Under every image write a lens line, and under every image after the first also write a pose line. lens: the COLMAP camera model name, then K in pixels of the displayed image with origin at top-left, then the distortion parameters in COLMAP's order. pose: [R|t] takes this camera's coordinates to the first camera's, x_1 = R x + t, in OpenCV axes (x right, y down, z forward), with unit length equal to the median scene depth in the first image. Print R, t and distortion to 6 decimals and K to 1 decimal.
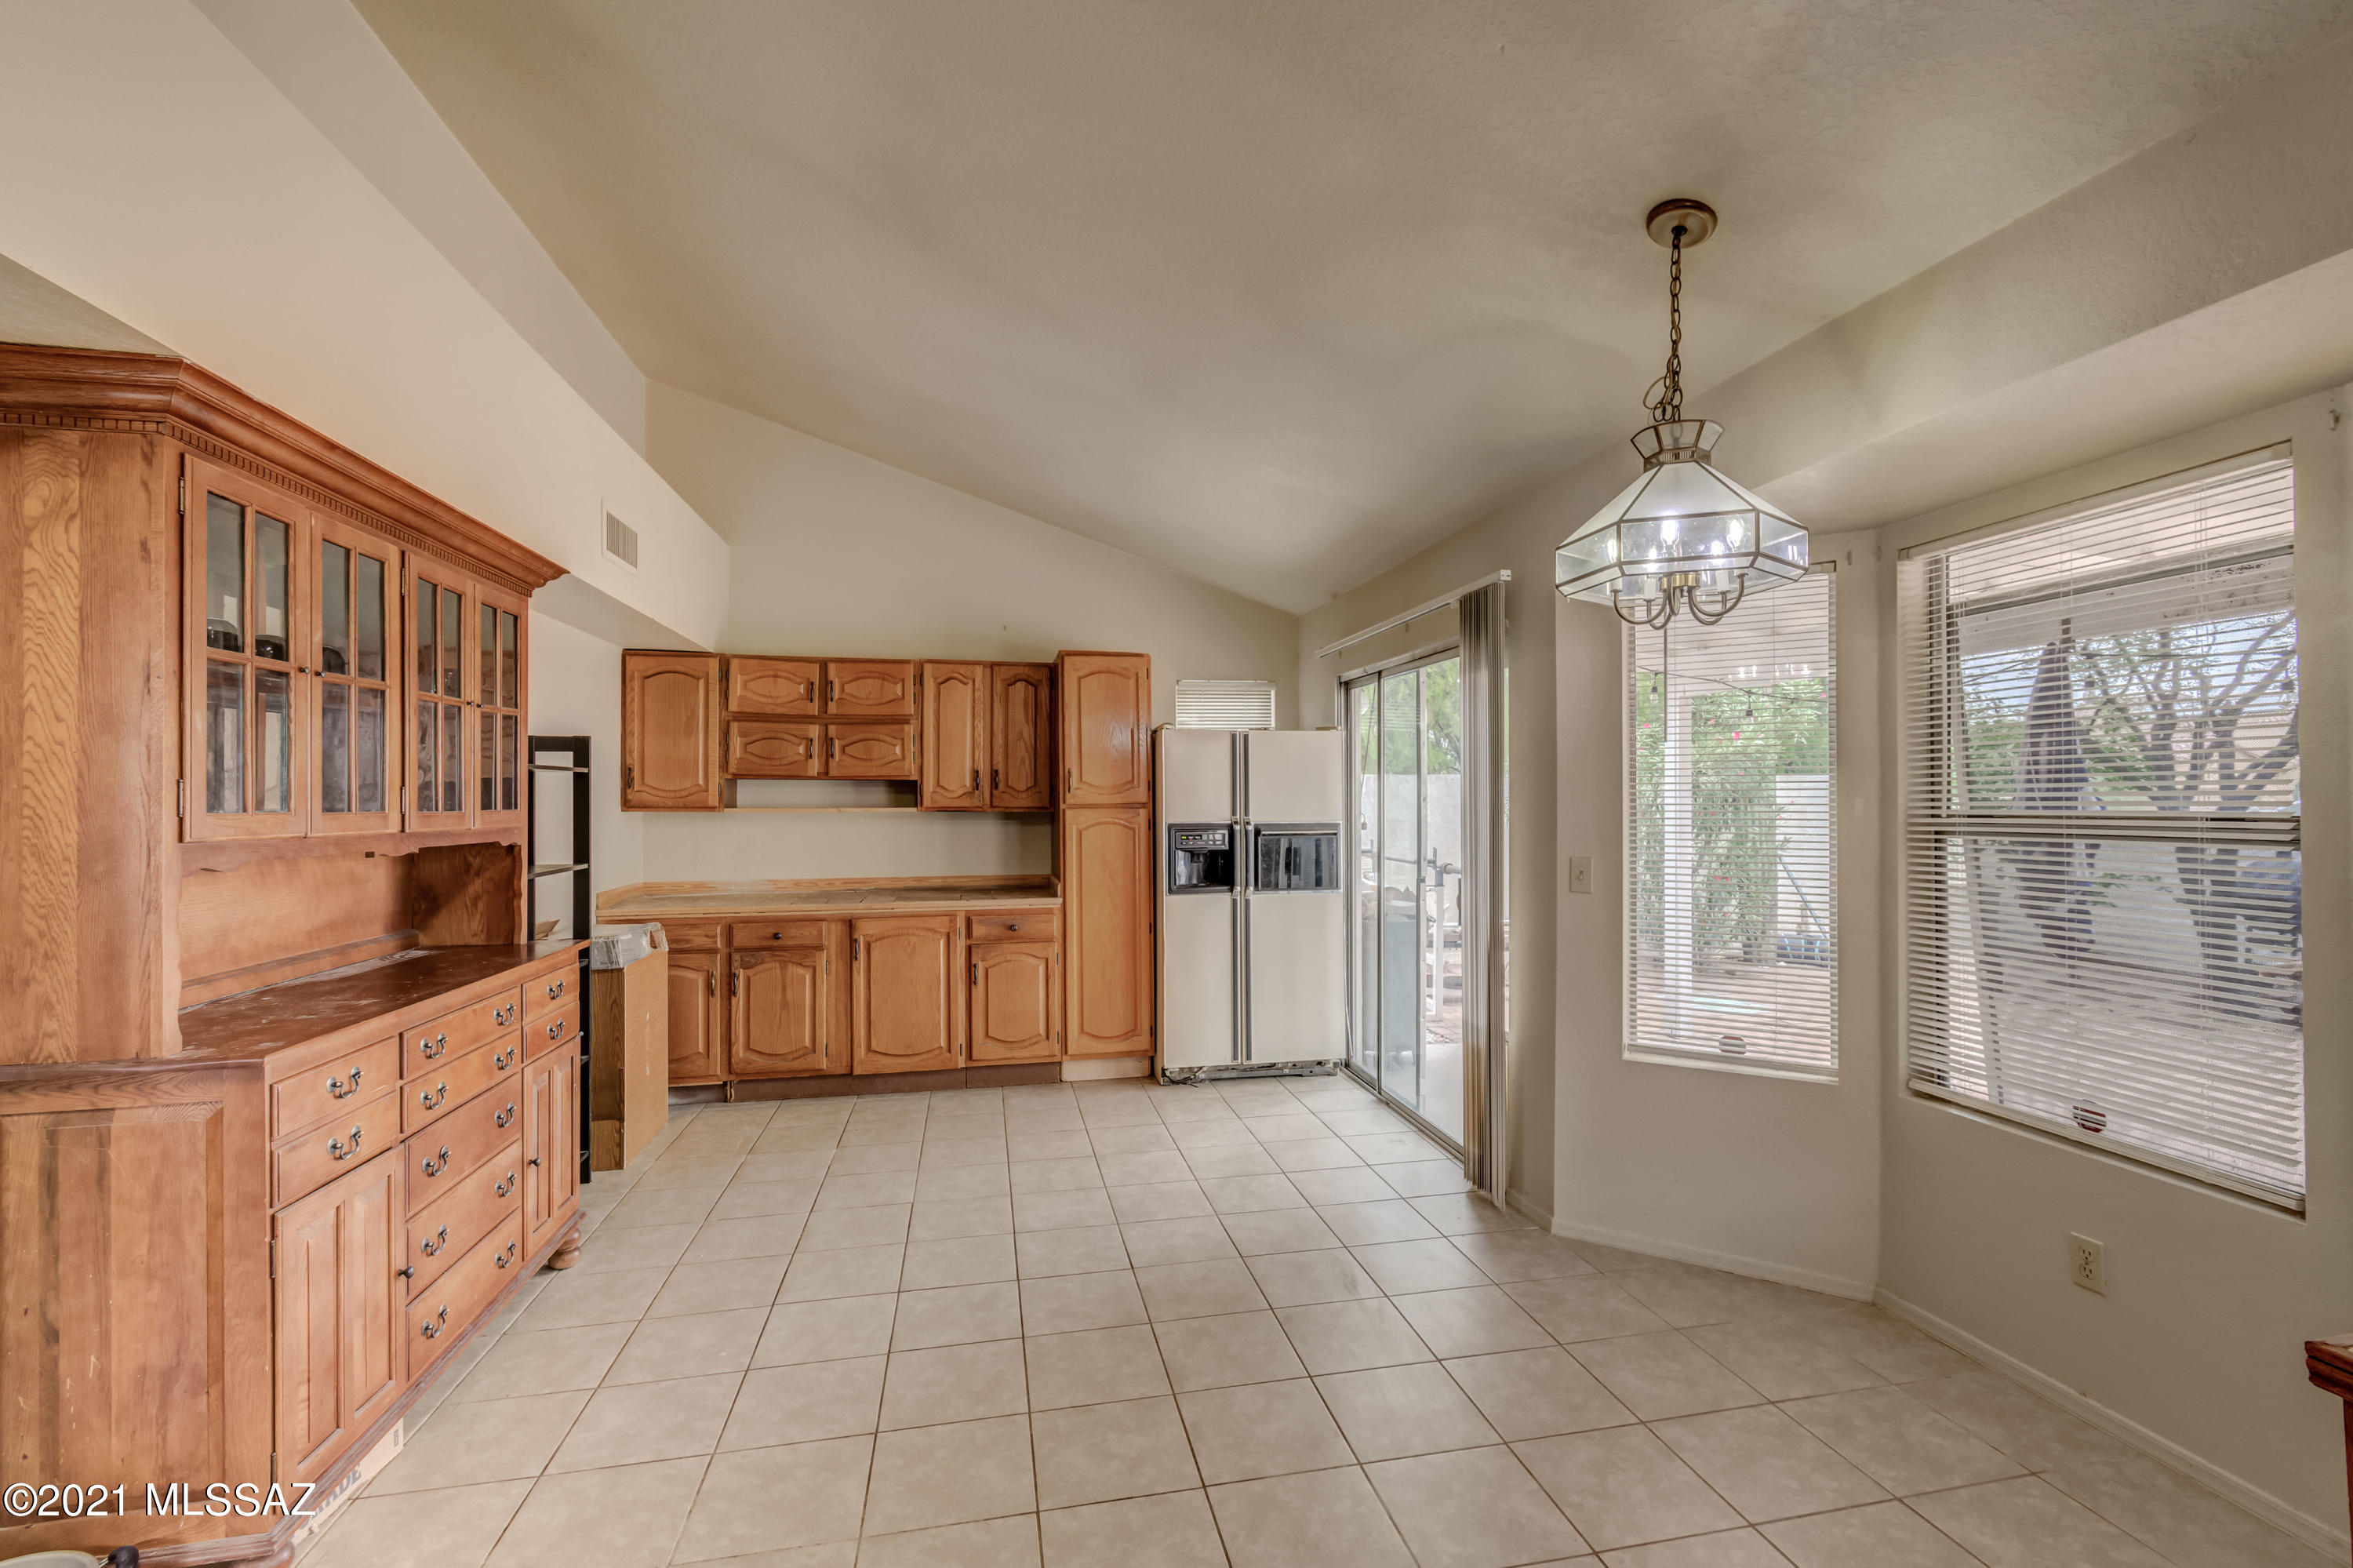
lens RADIAL K [[1054.0, 0, 1200.7], [0, 1054.0, 788.9], [0, 0, 1]] dist [0.003874, -0.001193]
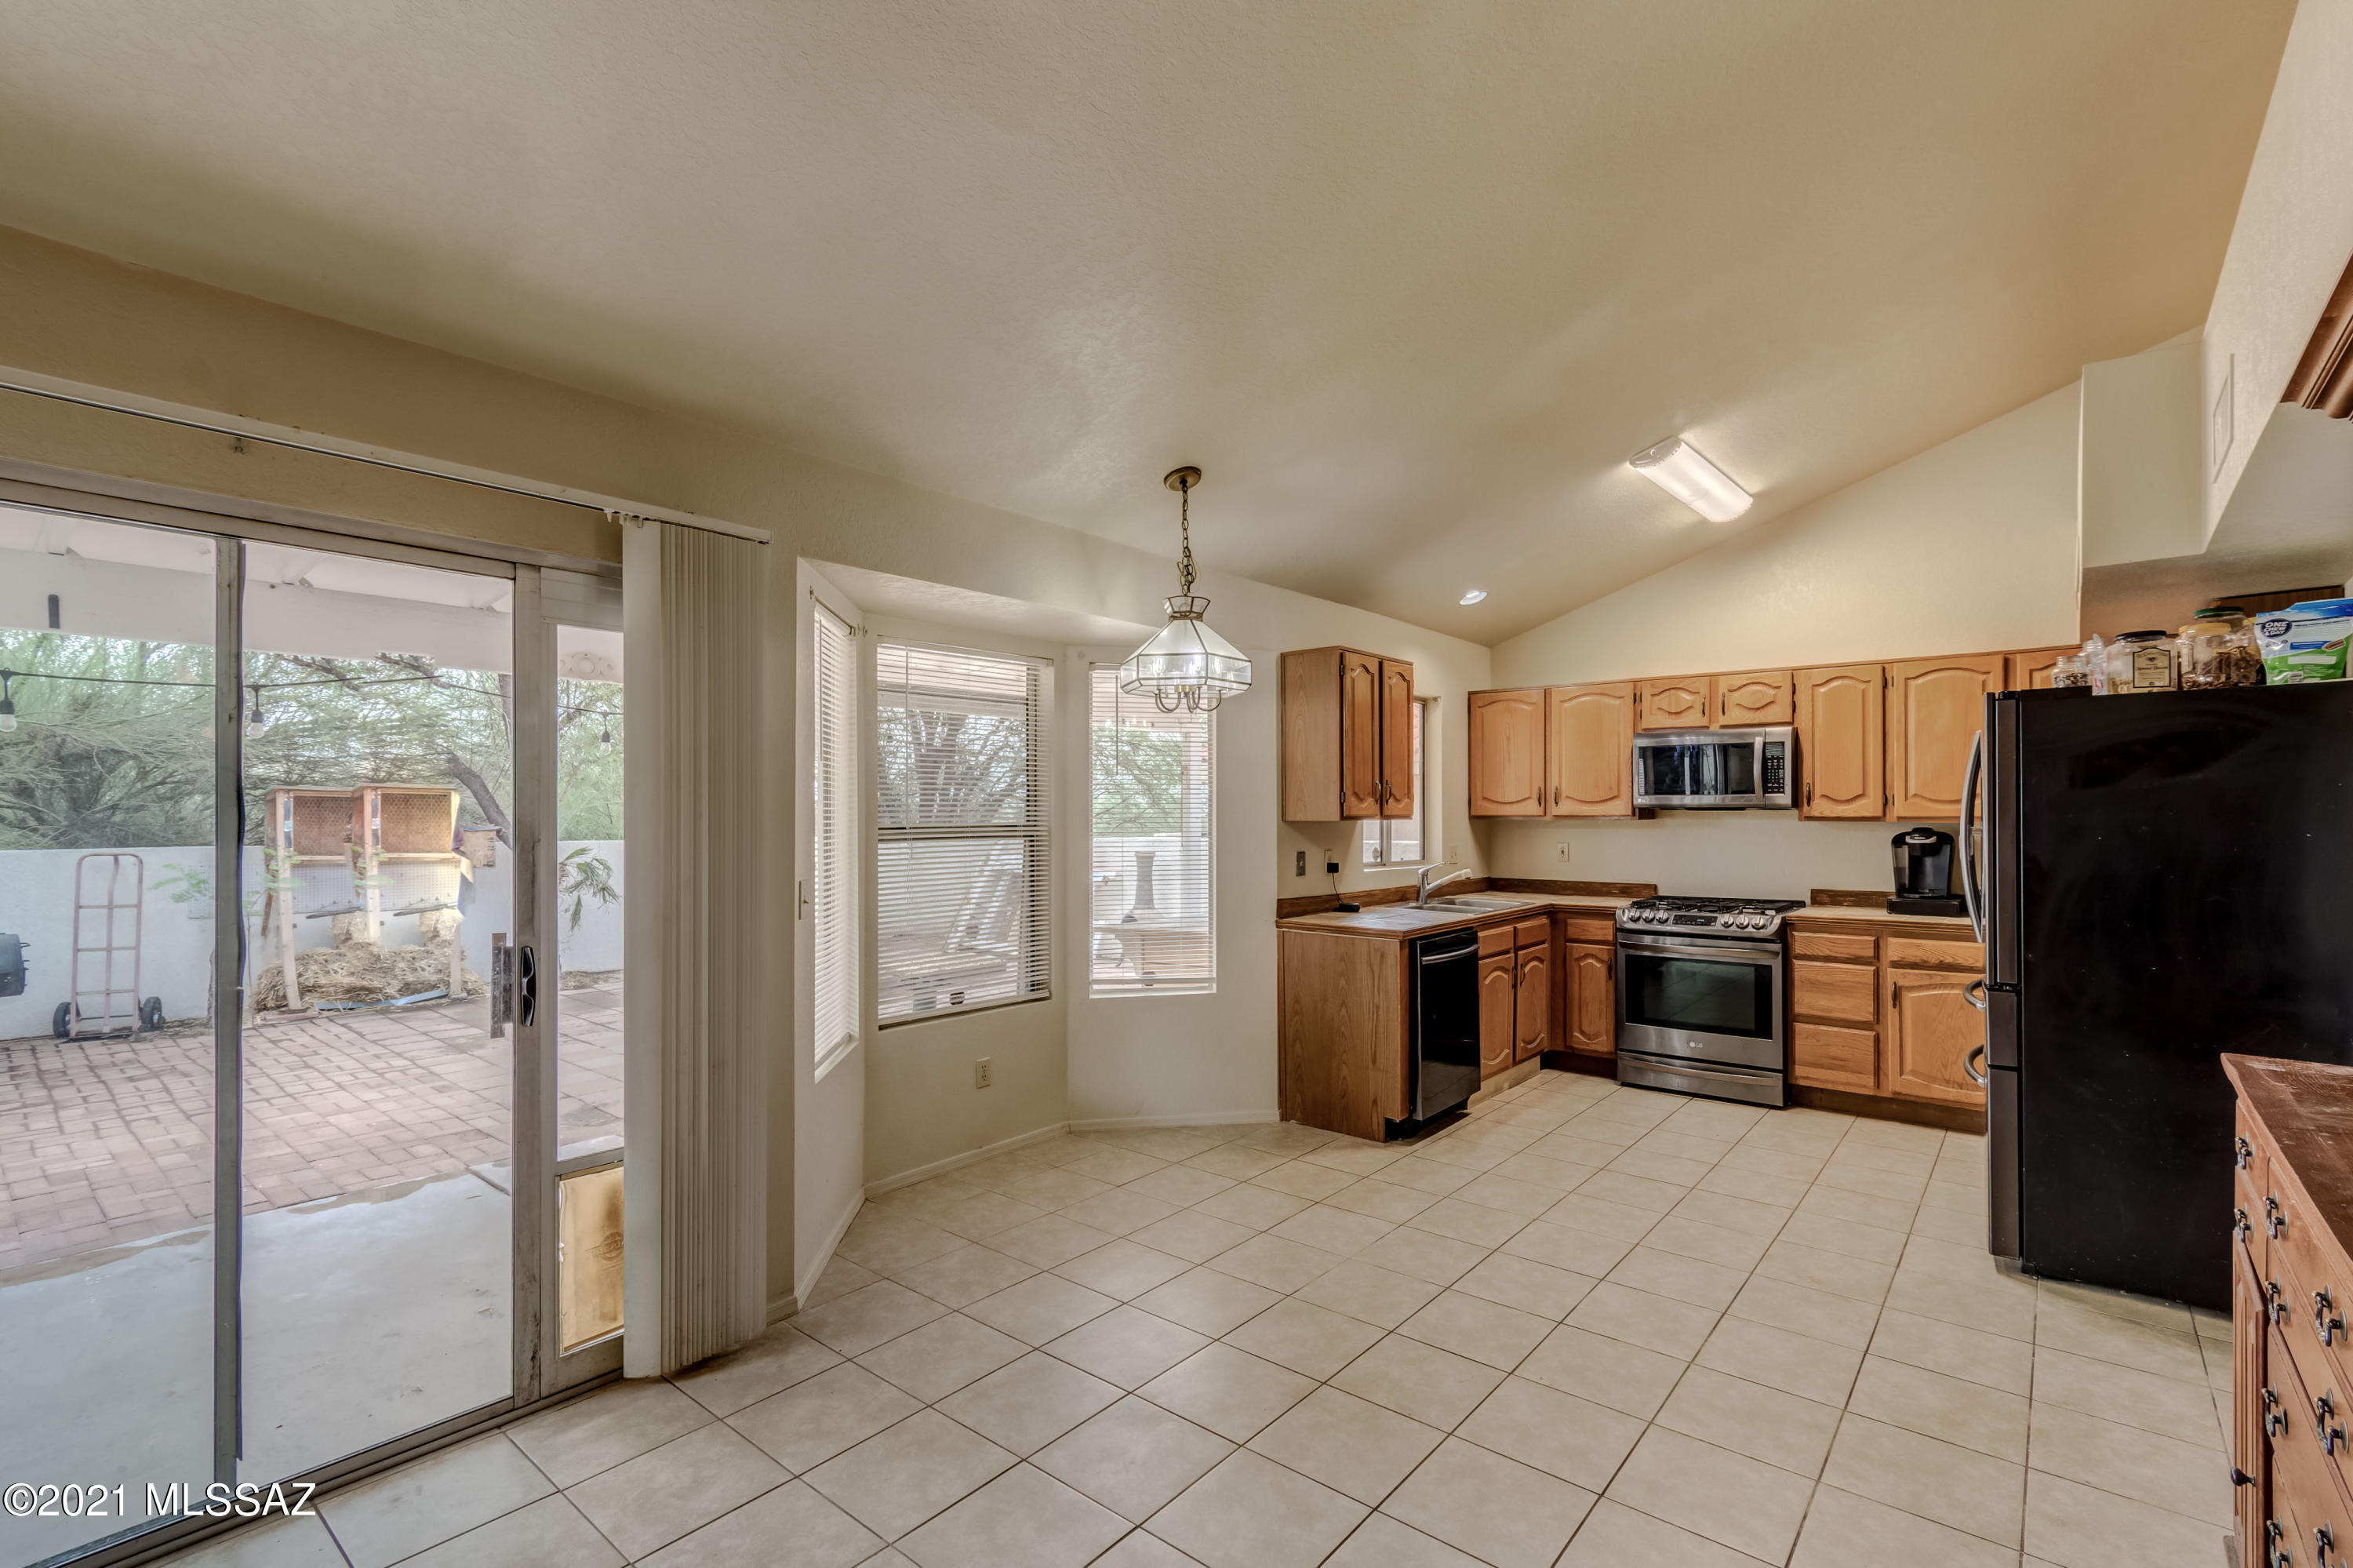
lens RADIAL K [[1054.0, 0, 1206.1], [0, 1054.0, 813.1], [0, 0, 1]] dist [0.003874, -0.001193]
pose [[-0.621491, 0.002737, 0.783417, -0.676720], [0.000213, 0.999994, -0.003324, 0.010329], [-0.783422, -0.001899, -0.621488, 1.523997]]
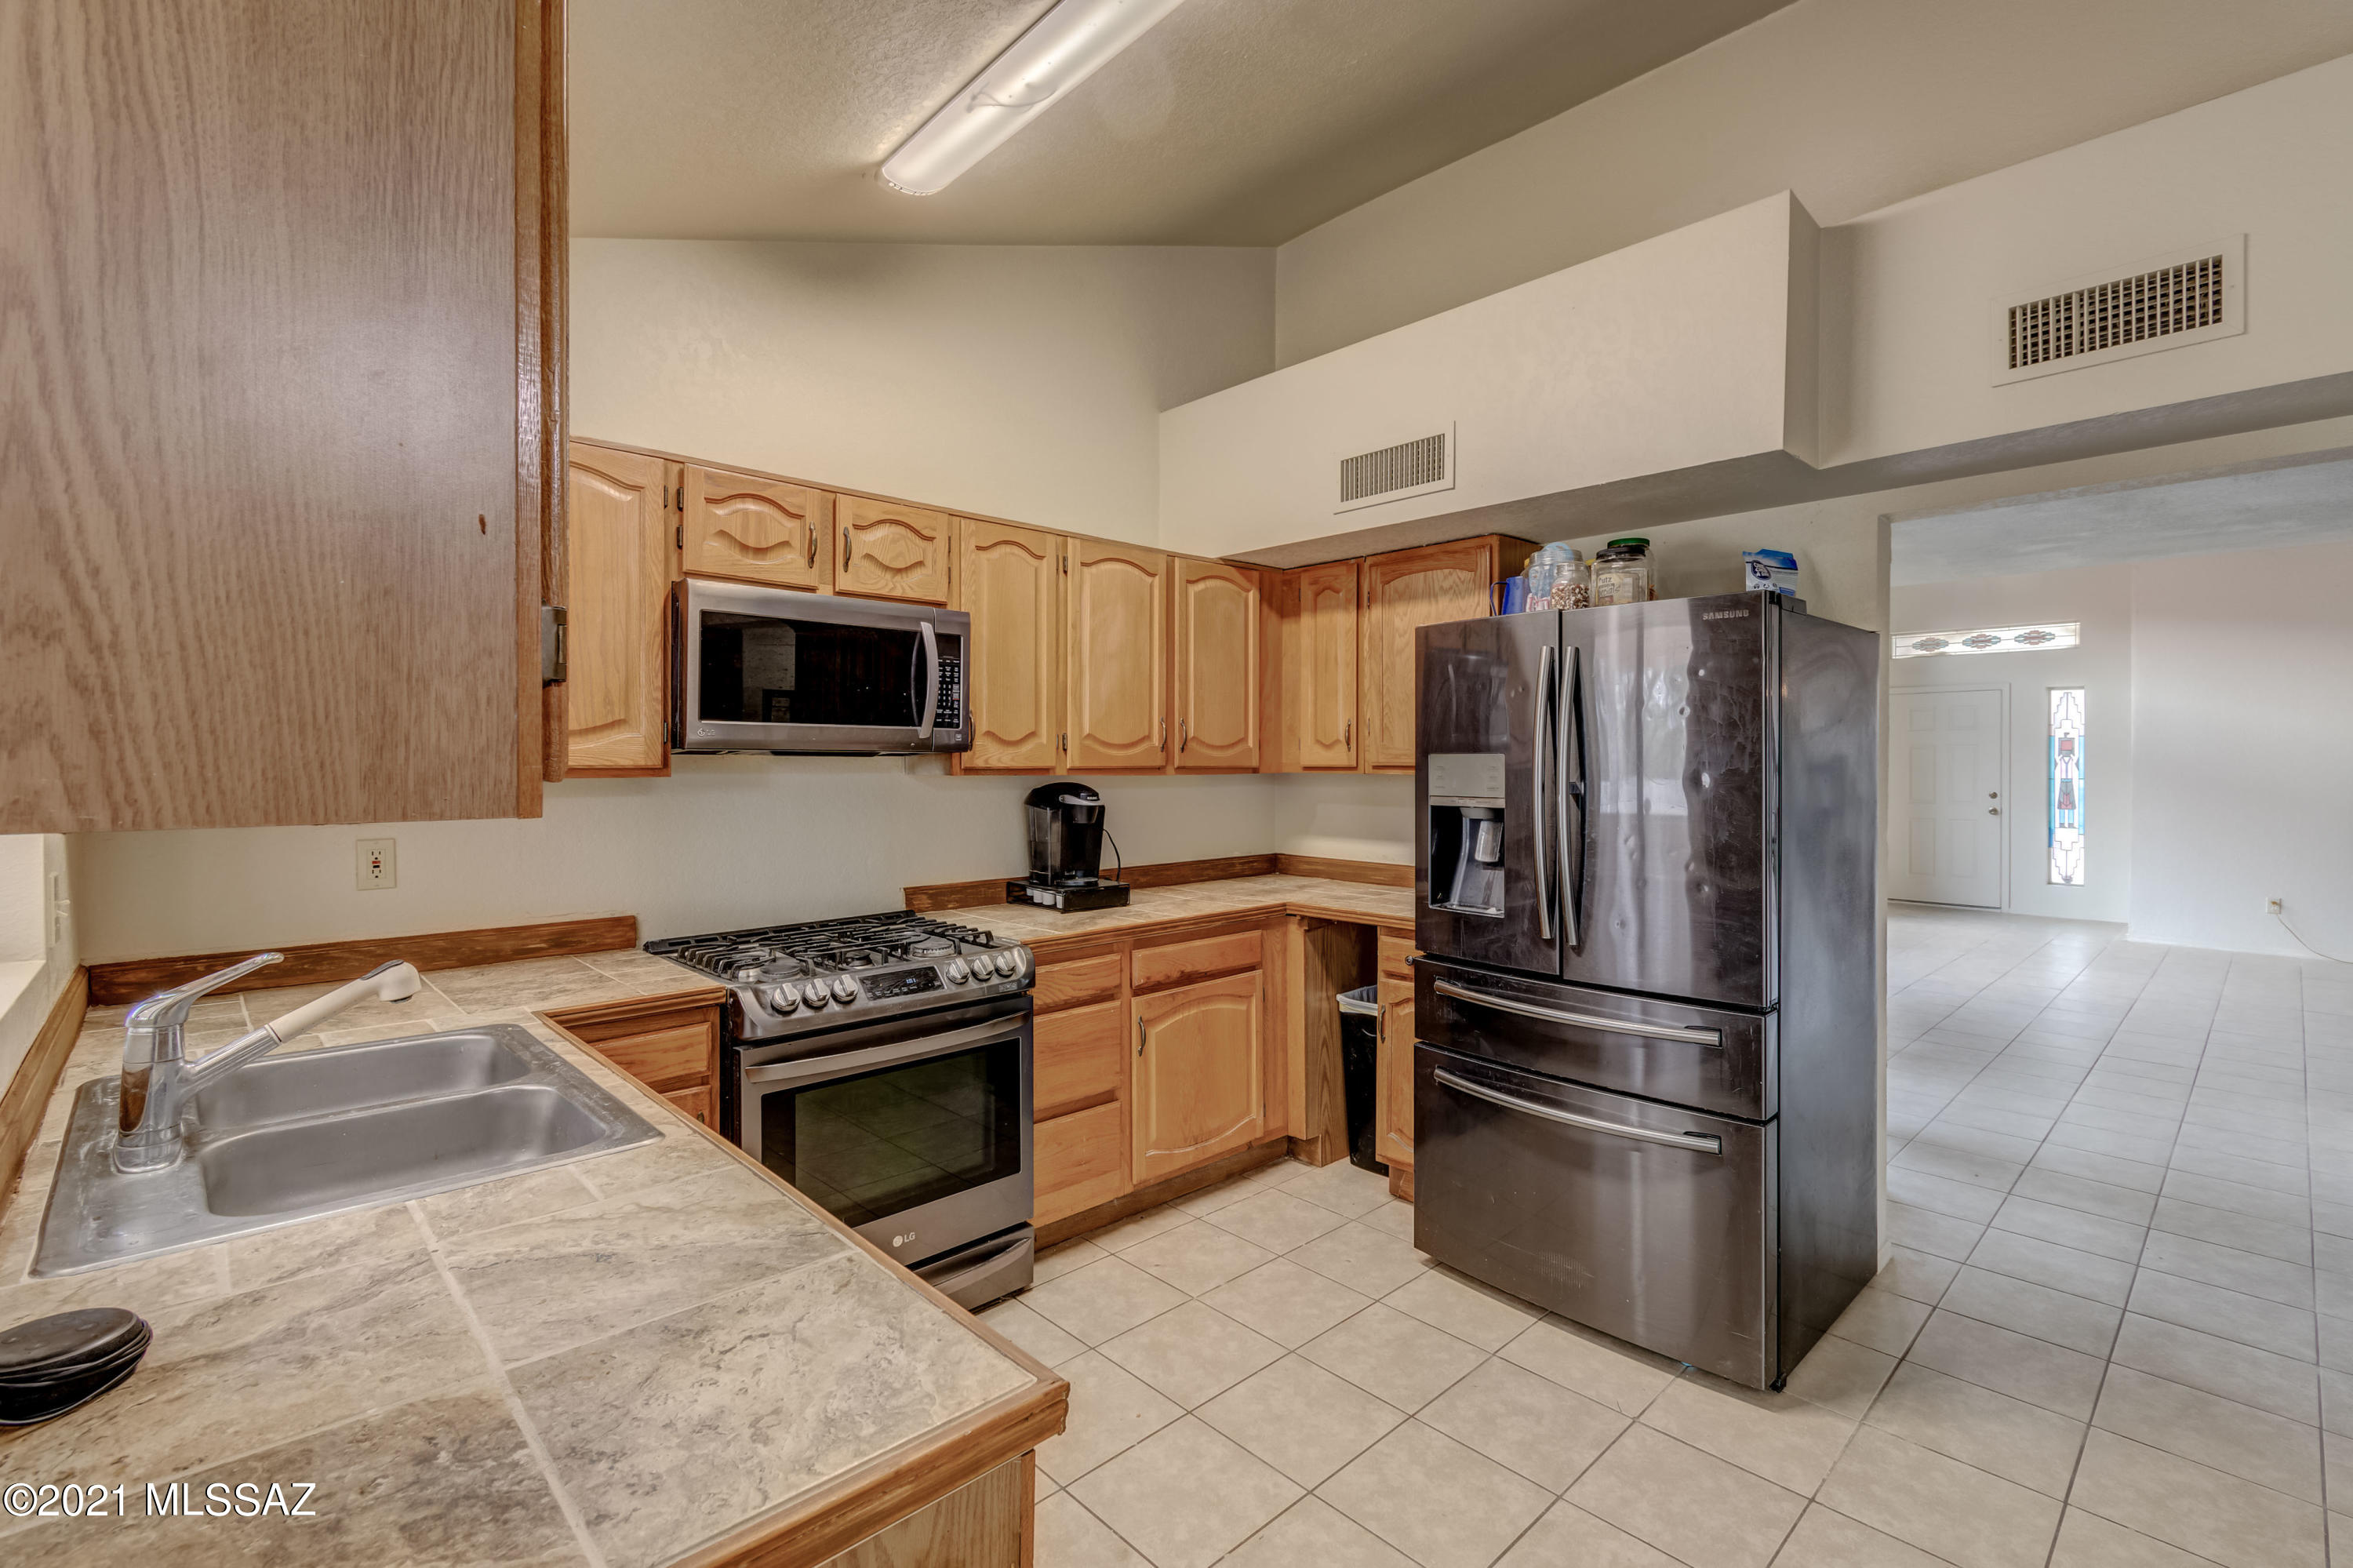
lens RADIAL K [[1054.0, 0, 1206.5], [0, 1054.0, 765.1], [0, 0, 1]] dist [0.003874, -0.001193]
pose [[-0.852957, 0.002331, -0.521977, 0.469749], [0.001296, 0.999996, 0.002347, 0.005609], [0.521980, 0.001325, -0.852957, 0.614304]]
